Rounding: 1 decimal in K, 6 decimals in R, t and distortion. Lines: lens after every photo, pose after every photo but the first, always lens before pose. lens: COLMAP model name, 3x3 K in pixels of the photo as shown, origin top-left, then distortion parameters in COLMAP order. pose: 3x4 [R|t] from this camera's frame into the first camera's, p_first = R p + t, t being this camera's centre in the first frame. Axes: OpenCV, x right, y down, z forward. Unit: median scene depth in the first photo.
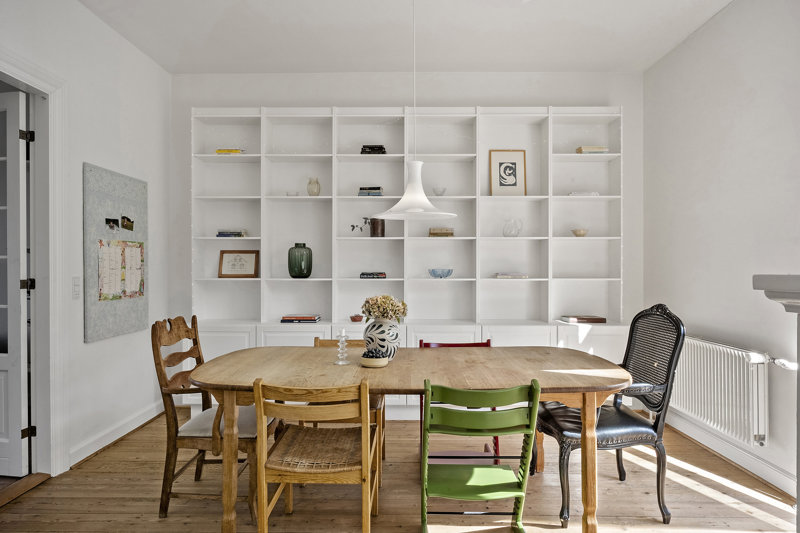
lens RADIAL K [[484.4, 0, 398.5], [0, 484.4, 263.7], [0, 0, 1]] dist [0.001854, 0.000236]
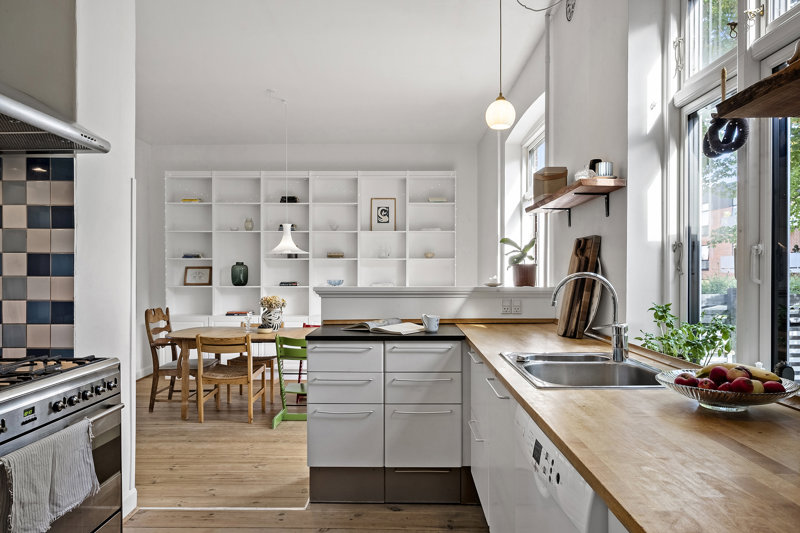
lens RADIAL K [[523.9, 0, 402.2], [0, 523.9, 271.1], [0, 0, 1]] dist [-0.000147, -0.000786]
pose [[0.999727, 0.001331, 0.023330, 0.258957], [-0.001445, 0.999987, 0.004859, -0.023777], [-0.023323, -0.004892, 0.999716, -0.617235]]
